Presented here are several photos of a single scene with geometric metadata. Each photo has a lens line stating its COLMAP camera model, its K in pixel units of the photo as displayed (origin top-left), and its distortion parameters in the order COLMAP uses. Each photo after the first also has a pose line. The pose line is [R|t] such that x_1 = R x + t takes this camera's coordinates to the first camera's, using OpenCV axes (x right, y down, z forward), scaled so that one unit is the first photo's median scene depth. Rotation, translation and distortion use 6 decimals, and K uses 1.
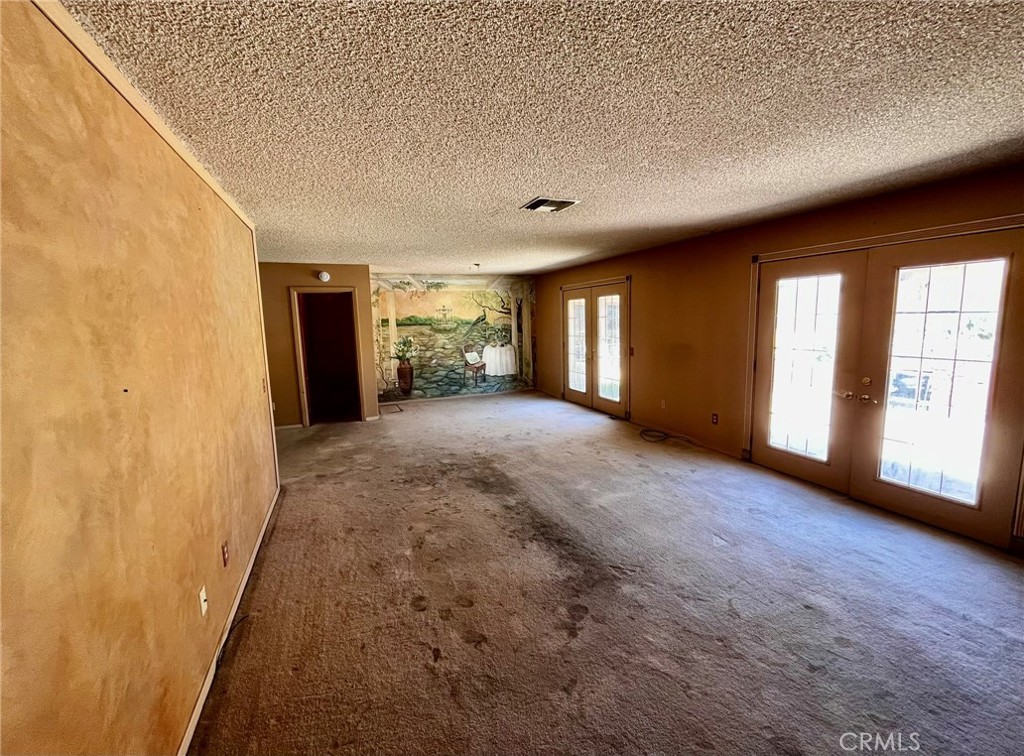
lens RADIAL K [[433.1, 0, 512.0], [0, 433.1, 378.0], [0, 0, 1]] dist [-0.000032, -0.000022]
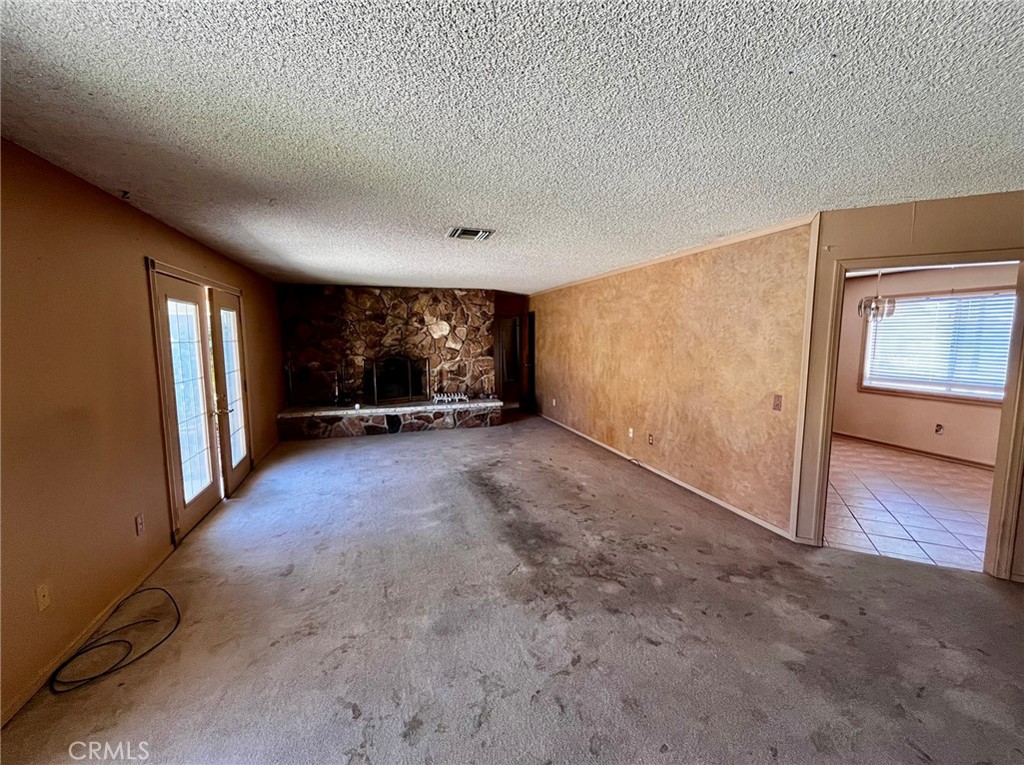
lens RADIAL K [[411.4, 0, 512.0], [0, 411.4, 382.5], [0, 0, 1]] dist [-0.000929, -0.000071]
pose [[-0.995987, 0.018762, 0.087507, -0.091304], [0.039887, 0.968355, 0.246367, -0.259187], [-0.080116, 0.248869, -0.965218, 1.857673]]
